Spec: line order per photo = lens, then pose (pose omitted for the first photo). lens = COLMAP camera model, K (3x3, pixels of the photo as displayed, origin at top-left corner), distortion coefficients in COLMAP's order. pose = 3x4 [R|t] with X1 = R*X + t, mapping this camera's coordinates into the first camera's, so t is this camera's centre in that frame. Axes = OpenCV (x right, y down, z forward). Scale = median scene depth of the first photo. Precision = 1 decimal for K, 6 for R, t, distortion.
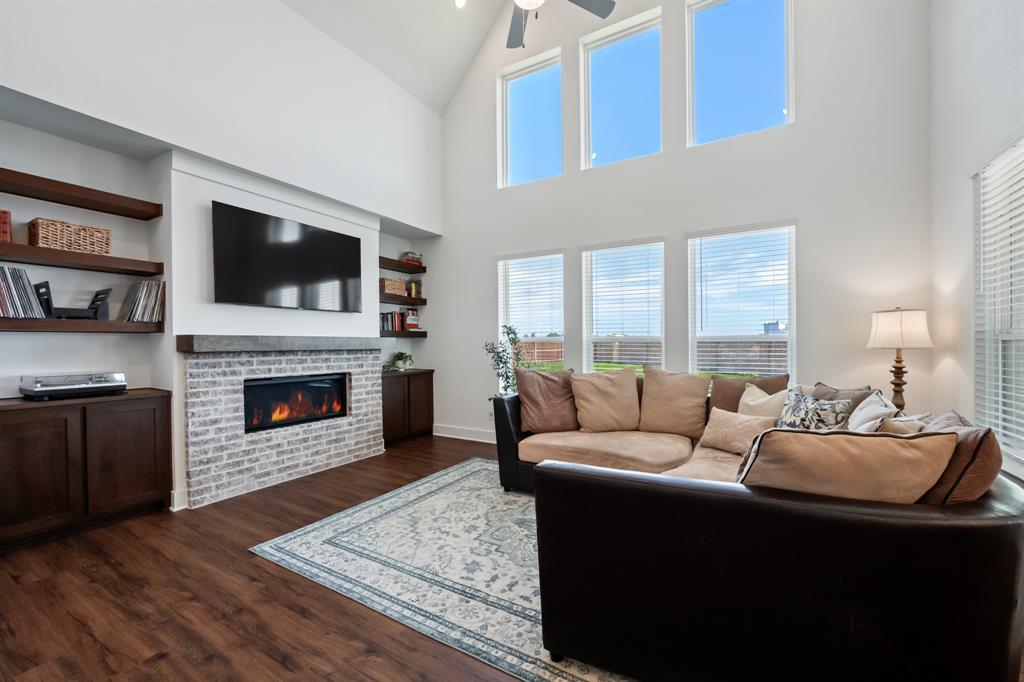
lens RADIAL K [[410.6, 0, 512.2], [0, 410.6, 348.1], [0, 0, 1]] dist [-0.011368, 0.001500]
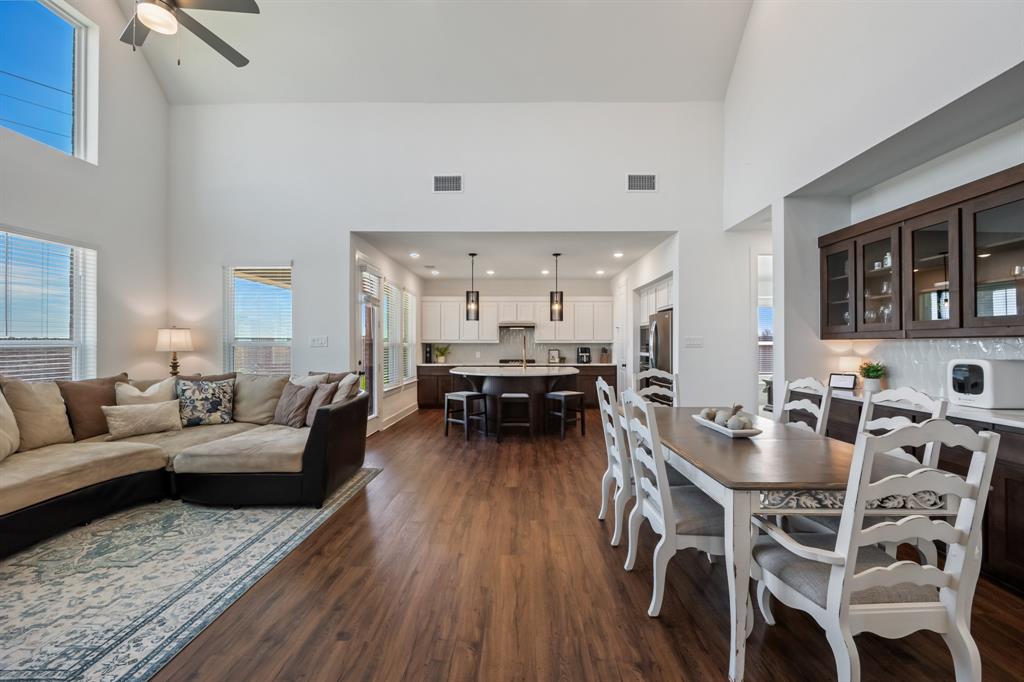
lens RADIAL K [[410.6, 0, 520.7], [0, 410.6, 339.6], [0, 0, 1]] dist [-0.011368, 0.001500]
pose [[-0.503818, 0.011582, 0.863732, -1.107473], [0.012583, 0.999902, -0.006068, -0.019034], [-0.863718, 0.007812, -0.503915, 0.600559]]
